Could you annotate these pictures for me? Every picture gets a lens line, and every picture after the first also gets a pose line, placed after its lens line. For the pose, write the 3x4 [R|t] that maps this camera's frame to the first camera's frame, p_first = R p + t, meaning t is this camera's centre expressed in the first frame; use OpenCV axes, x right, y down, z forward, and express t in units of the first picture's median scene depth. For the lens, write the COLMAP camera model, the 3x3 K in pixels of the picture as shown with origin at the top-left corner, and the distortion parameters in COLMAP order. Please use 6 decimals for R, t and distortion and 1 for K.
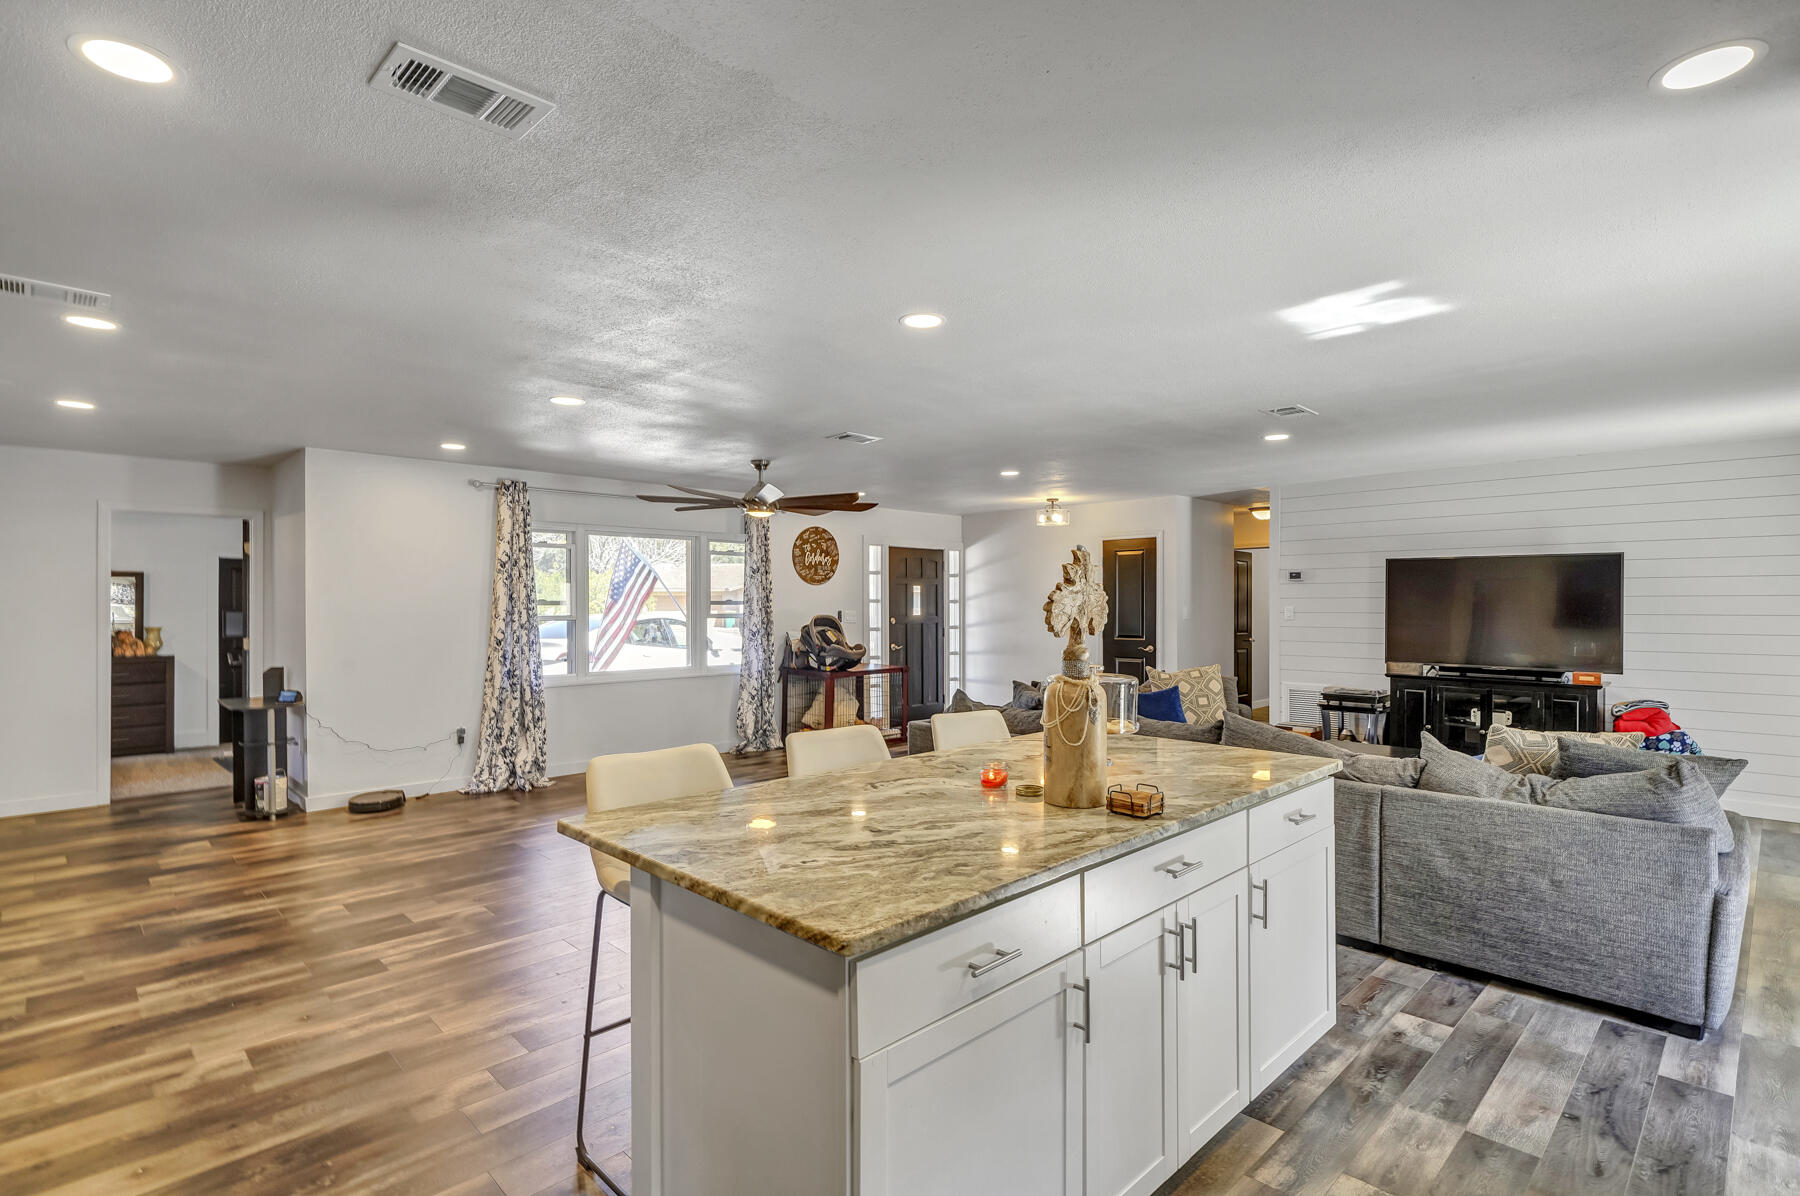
lens RADIAL K [[871.6, 0, 894.1], [0, 871.6, 603.7], [0, 0, 1]] dist [0.001789, 0.000205]
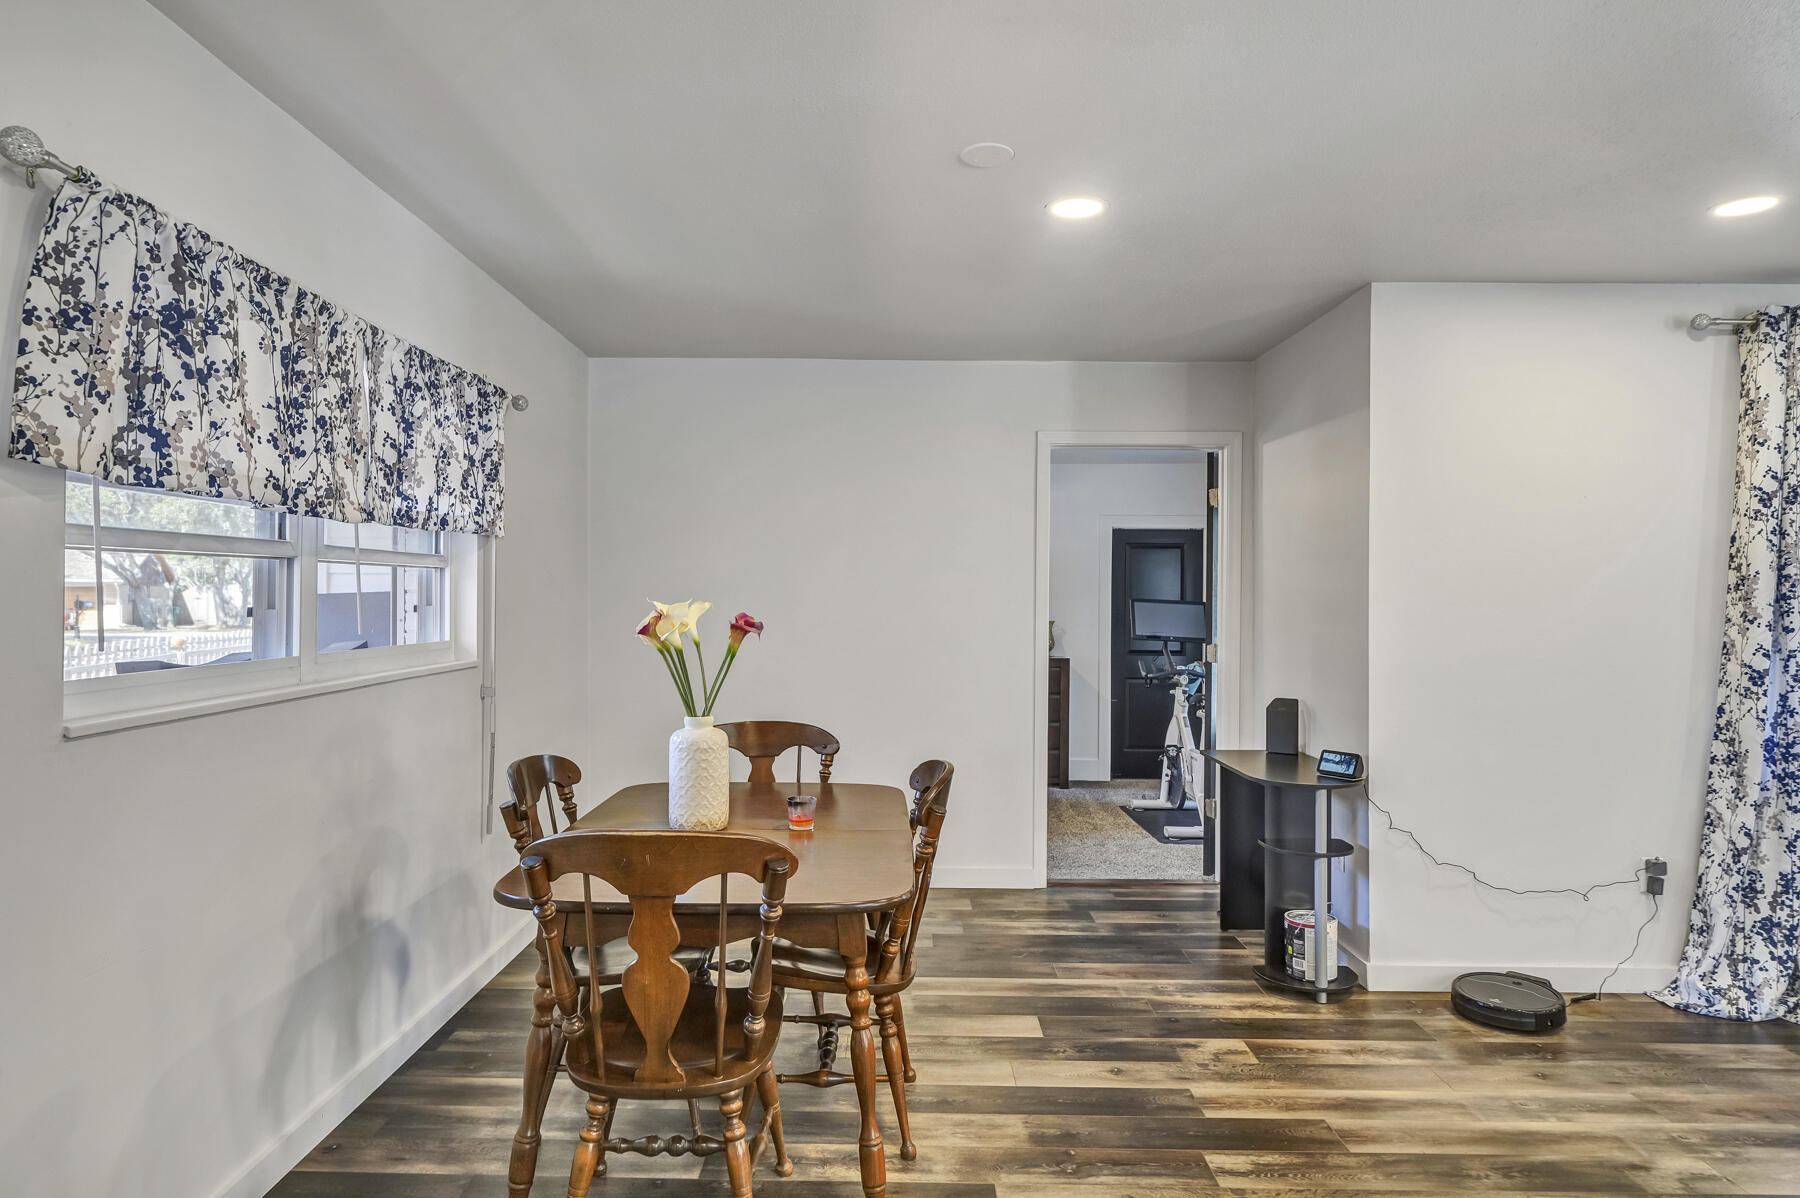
lens RADIAL K [[1065.1, 0, 900.0], [0, 1065.1, 599.0], [0, 0, 1]] dist [-0.002126, -0.000775]
pose [[0.713944, 0.011546, -0.700107, -0.386349], [-0.010233, 0.999929, 0.006055, 0.006332], [0.700128, 0.002841, 0.714012, 0.318675]]
